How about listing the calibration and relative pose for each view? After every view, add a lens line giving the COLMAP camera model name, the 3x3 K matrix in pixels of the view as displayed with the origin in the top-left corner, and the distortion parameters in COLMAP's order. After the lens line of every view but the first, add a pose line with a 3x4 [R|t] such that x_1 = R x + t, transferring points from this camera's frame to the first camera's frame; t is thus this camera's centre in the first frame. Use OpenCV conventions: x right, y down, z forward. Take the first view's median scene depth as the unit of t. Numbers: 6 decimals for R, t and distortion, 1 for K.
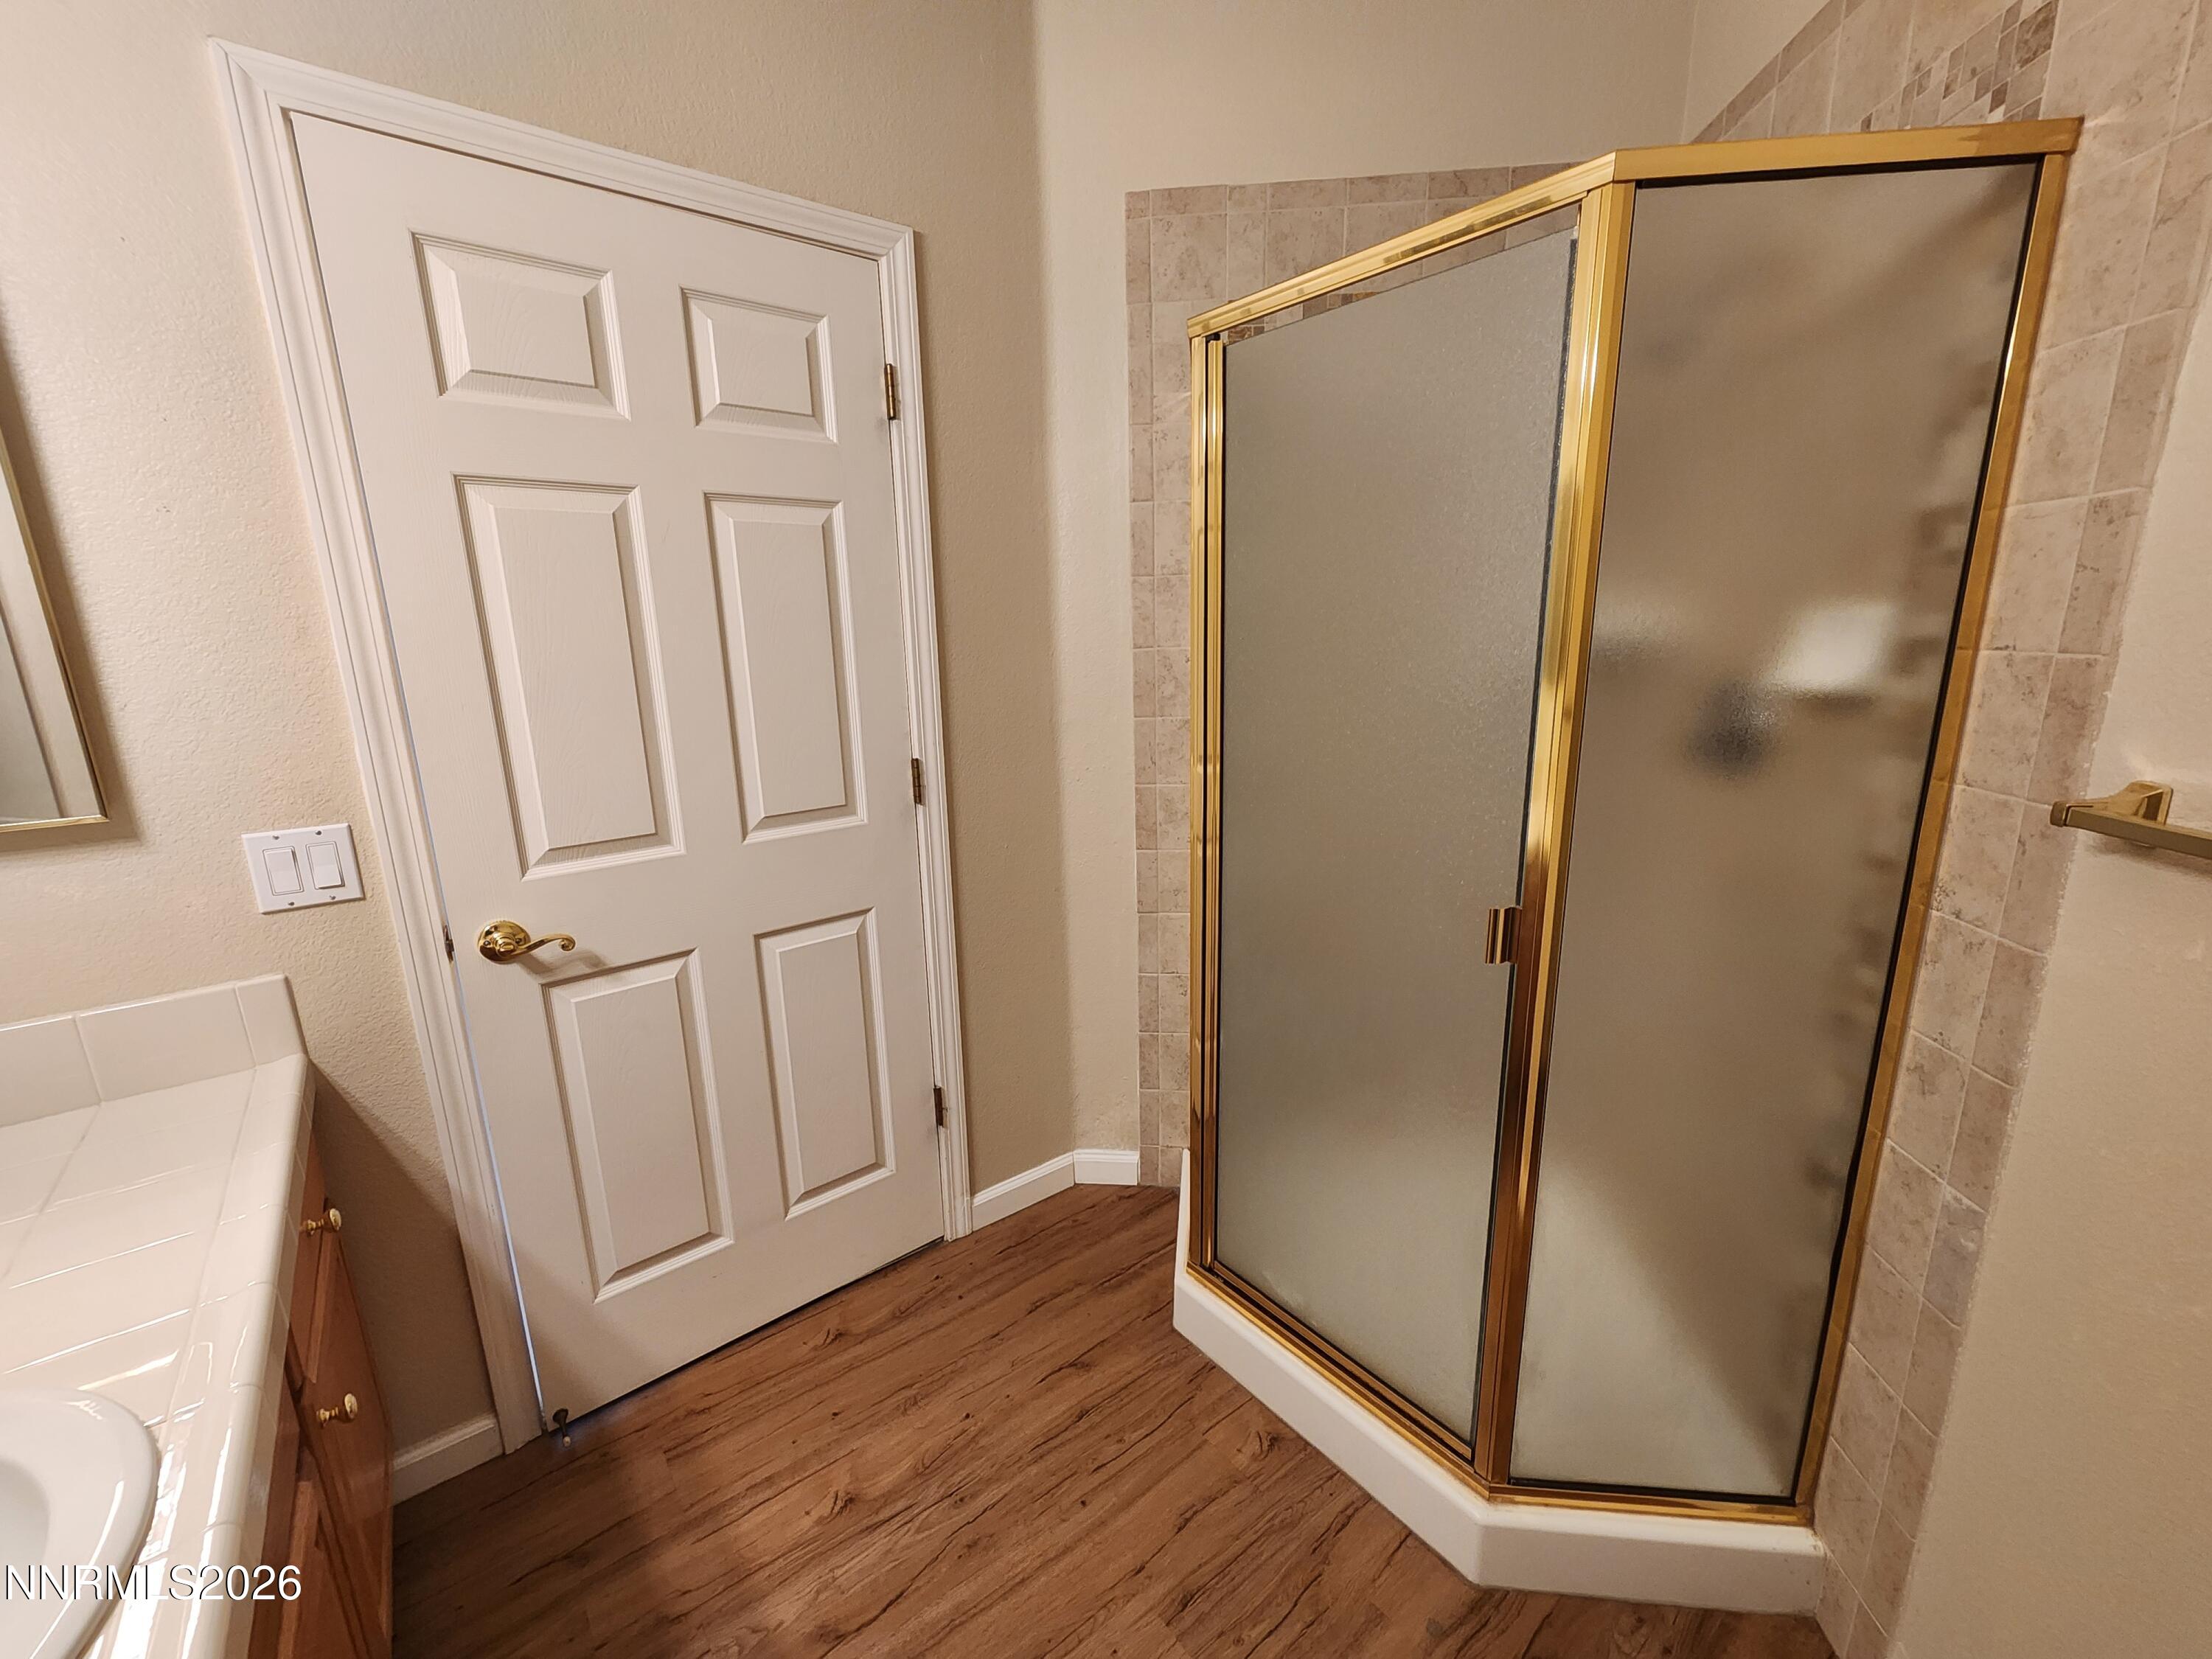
lens RADIAL K [[895.9, 0, 1104.5], [0, 895.9, 834.8], [0, 0, 1]] dist [-0.001966, -0.003191]
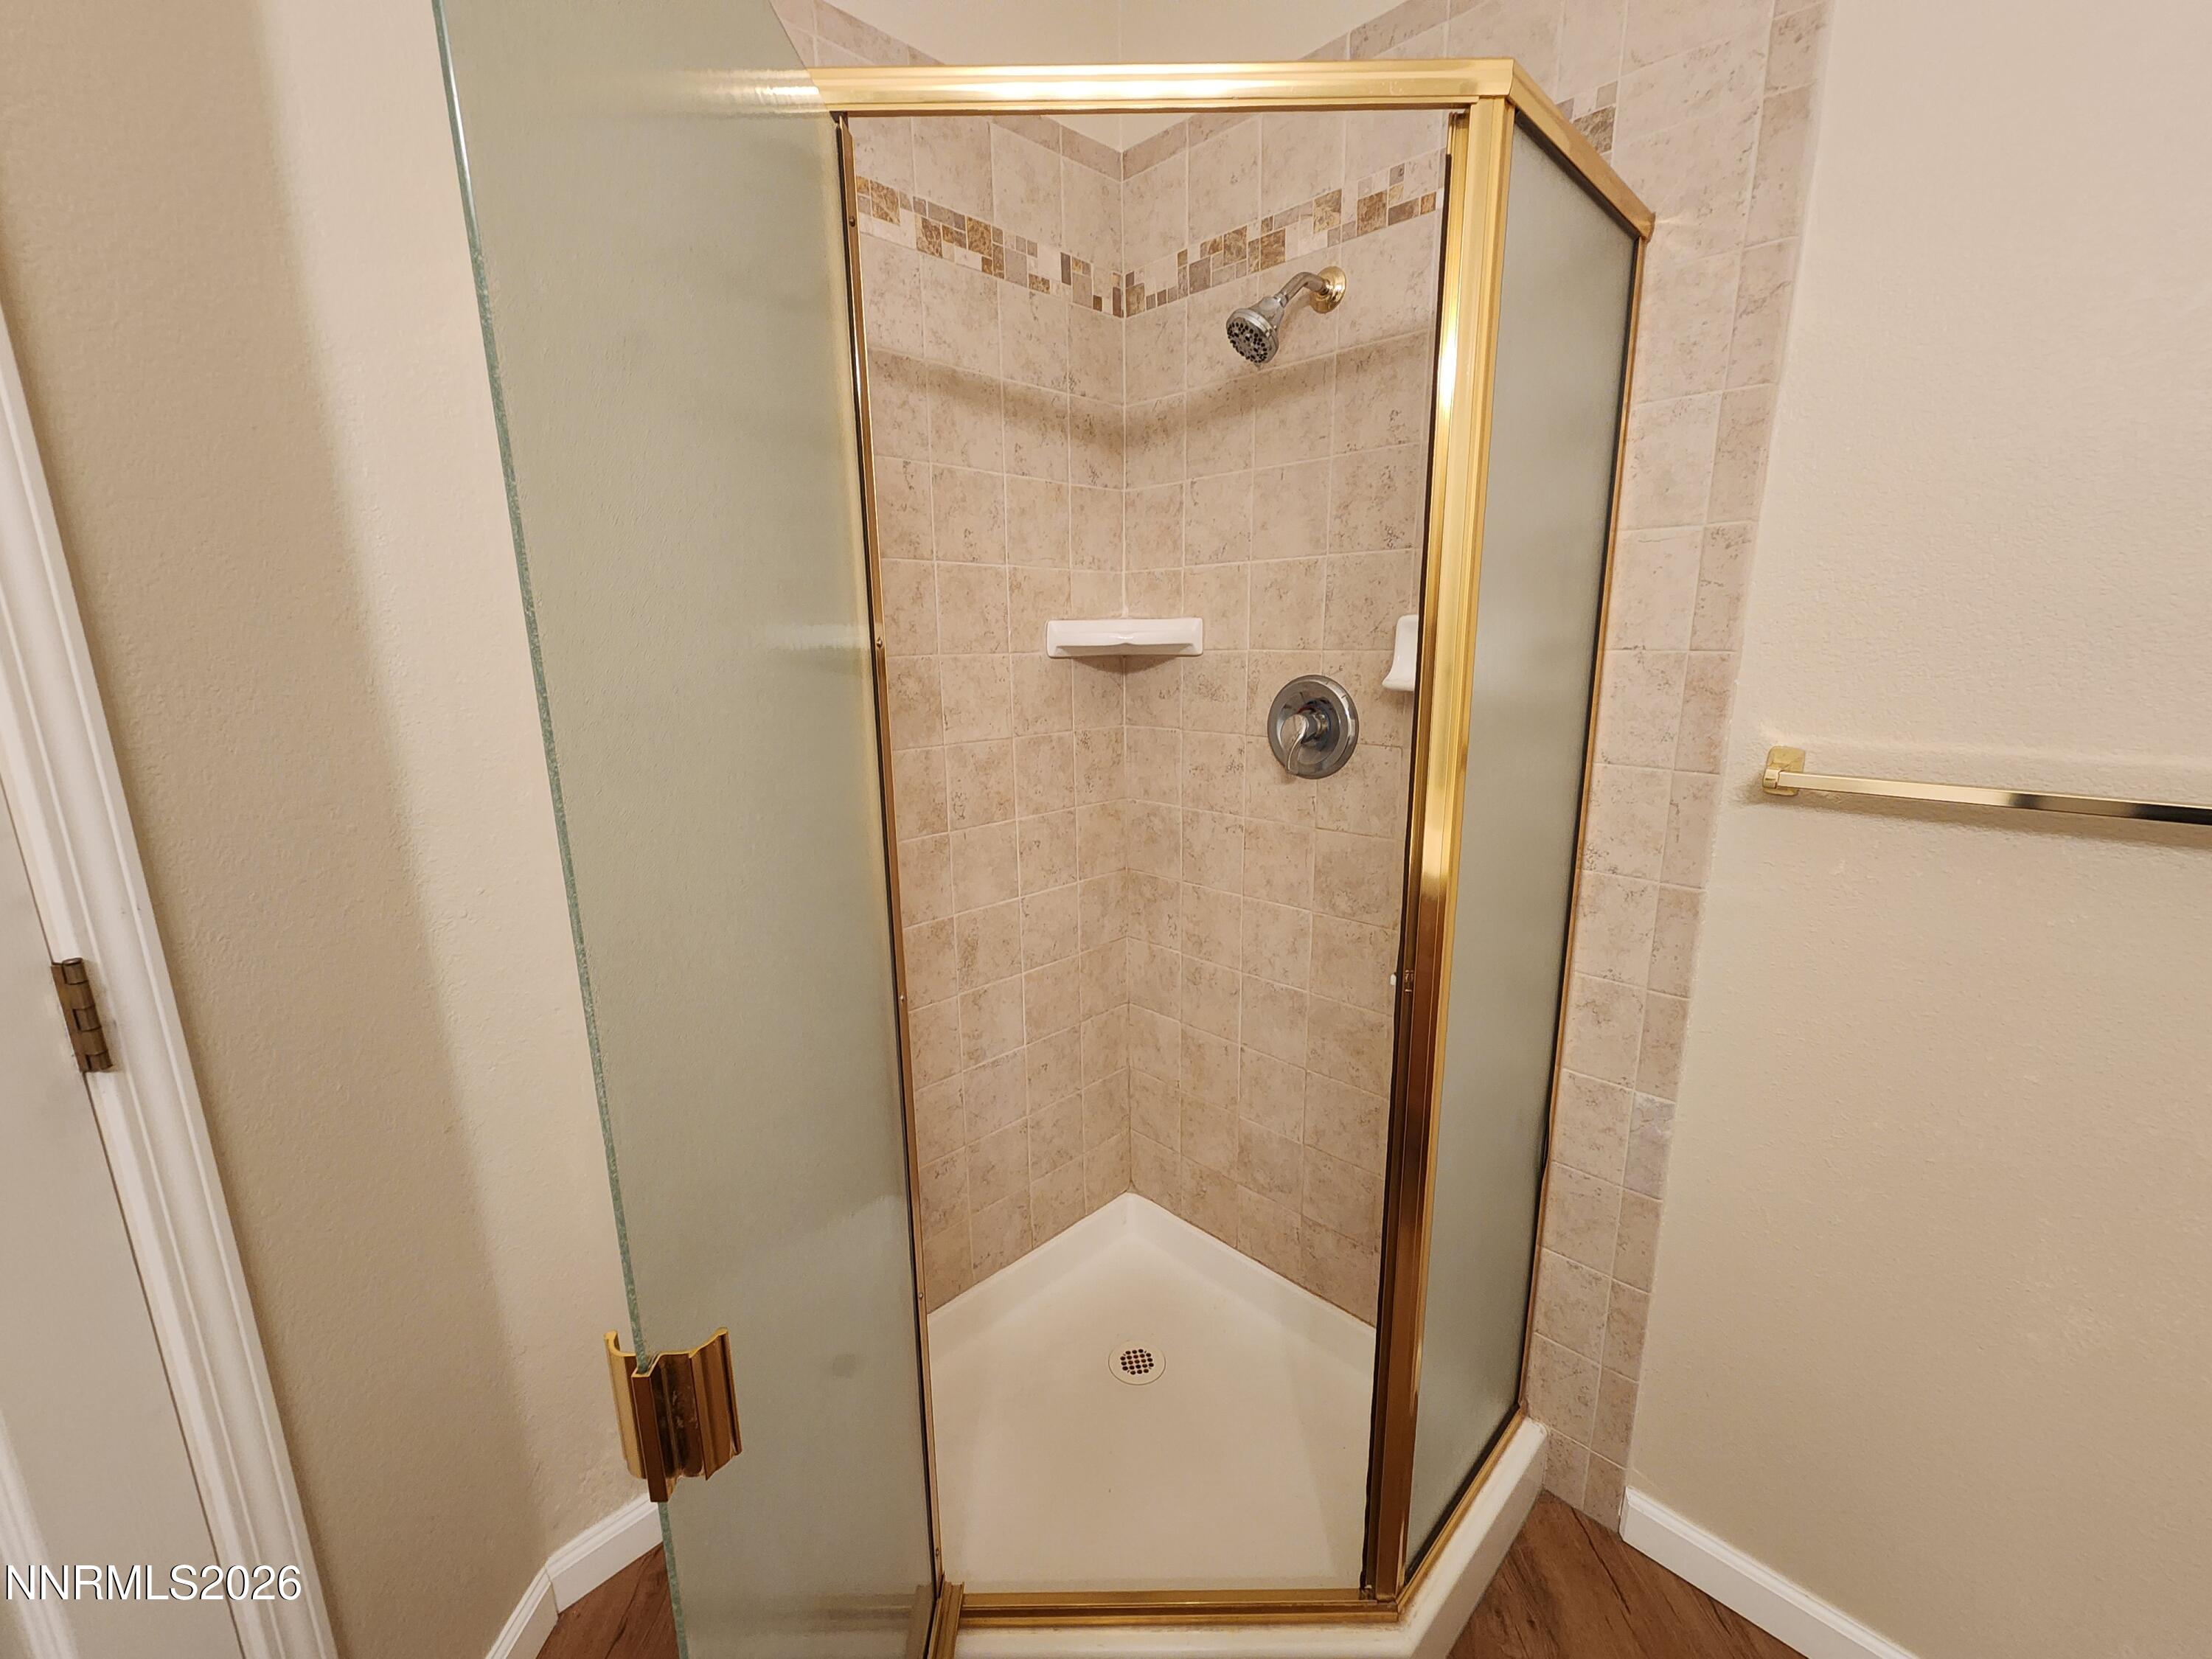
lens RADIAL K [[895.9, 0, 1104.5], [0, 895.9, 834.8], [0, 0, 1]] dist [-0.001966, -0.003191]
pose [[0.620200, -0.154015, 0.769175, -0.406713], [0.172768, 0.983278, 0.057579, -0.152913], [-0.765181, 0.097178, 0.636438, 0.793384]]
